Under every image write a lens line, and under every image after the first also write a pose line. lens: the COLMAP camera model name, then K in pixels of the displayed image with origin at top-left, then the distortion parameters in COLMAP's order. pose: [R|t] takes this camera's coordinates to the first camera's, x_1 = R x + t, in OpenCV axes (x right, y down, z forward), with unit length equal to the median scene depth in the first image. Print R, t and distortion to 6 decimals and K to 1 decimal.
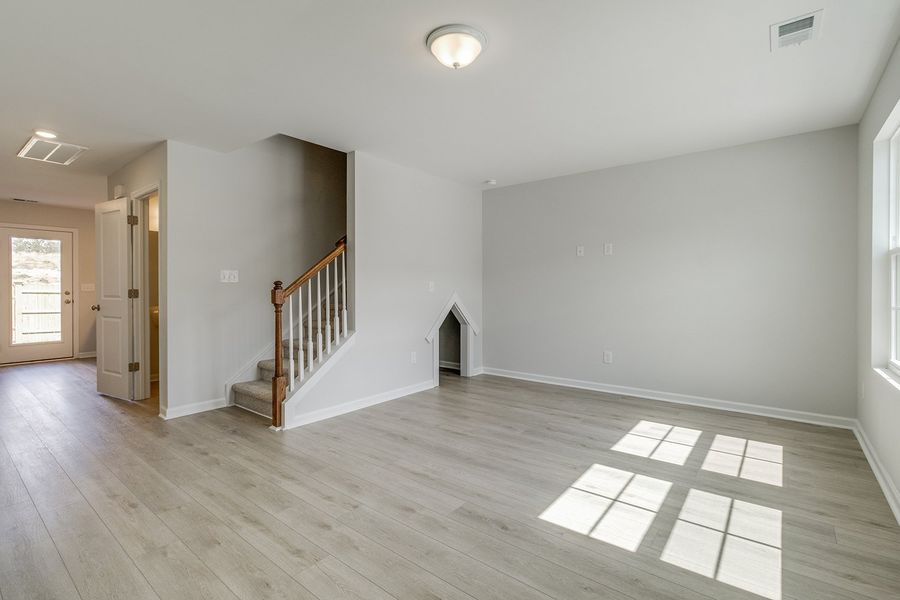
lens RADIAL K [[417.4, 0, 450.0], [0, 417.4, 291.1], [0, 0, 1]] dist [0.002234, -0.000411]
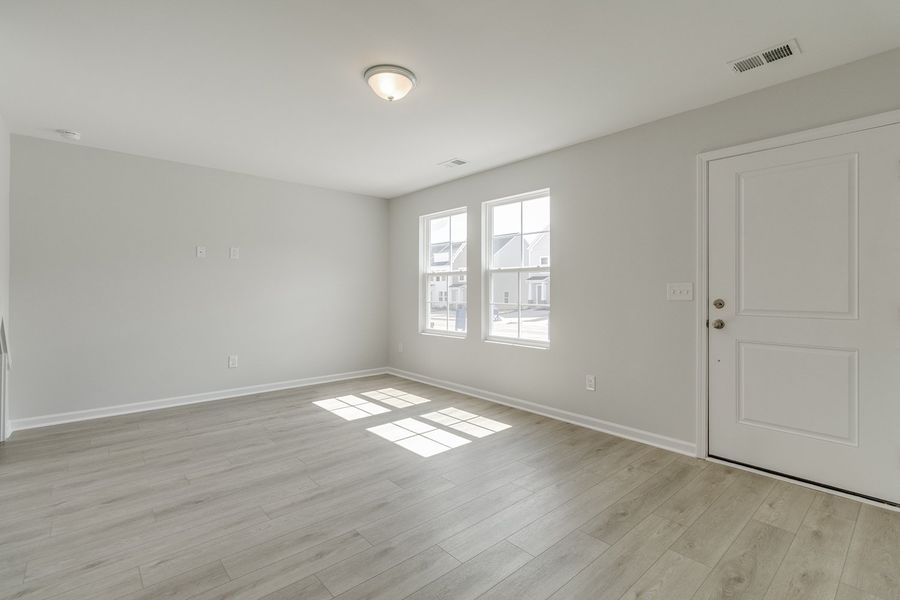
lens RADIAL K [[417.4, 0, 465.2], [0, 417.4, 290.8], [0, 0, 1]] dist [0.002234, -0.000411]
pose [[0.153727, 0.001709, 0.988112, -0.935560], [0.006929, 0.999972, -0.002807, -0.006491], [-0.988089, 0.007278, 0.153711, 0.538100]]
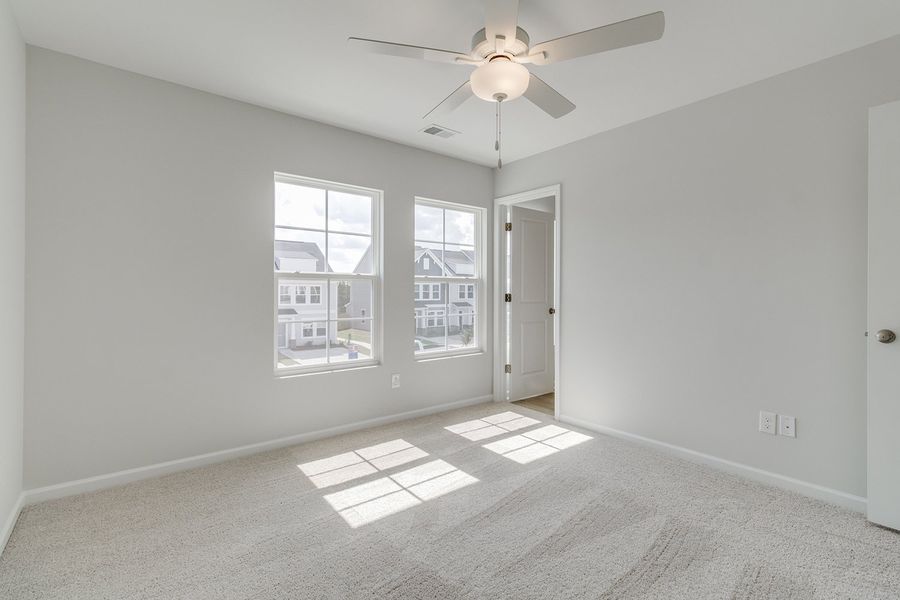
lens RADIAL K [[394.8, 0, 451.2], [0, 394.8, 293.4], [0, 0, 1]] dist [0.014941, -0.000702]
pose [[-0.971162, 0.005815, 0.238348, 0.324205], [0.006710, 0.999973, 0.002944, -0.019184], [-0.238325, 0.004458, -0.971175, 2.148887]]
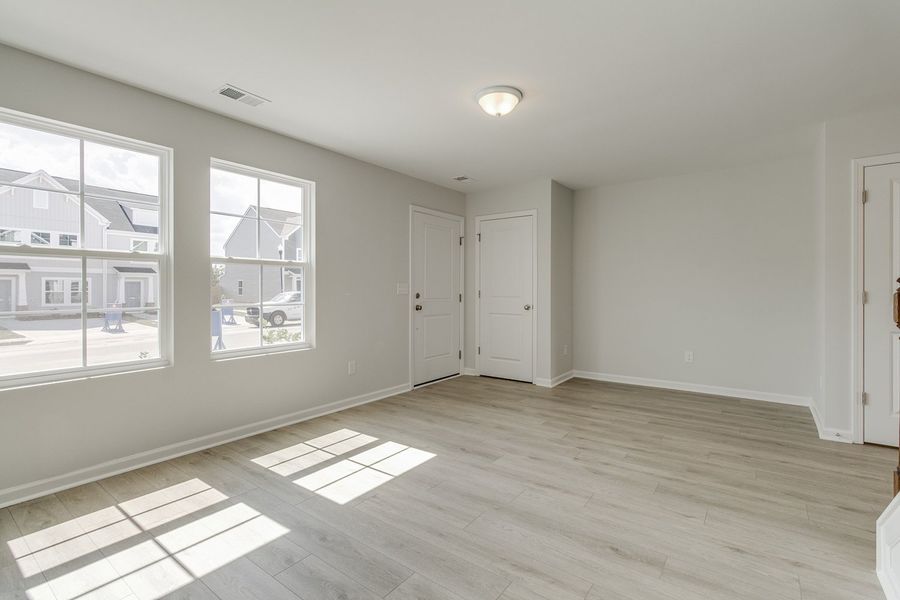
lens RADIAL K [[417.4, 0, 451.9], [0, 417.4, 287.7], [0, 0, 1]] dist [0.002234, -0.000411]
pose [[-0.999394, 0.001256, -0.034799, 0.174270], [0.001070, 0.999985, 0.005391, -0.017022], [0.034805, 0.005351, -0.999380, 1.961722]]
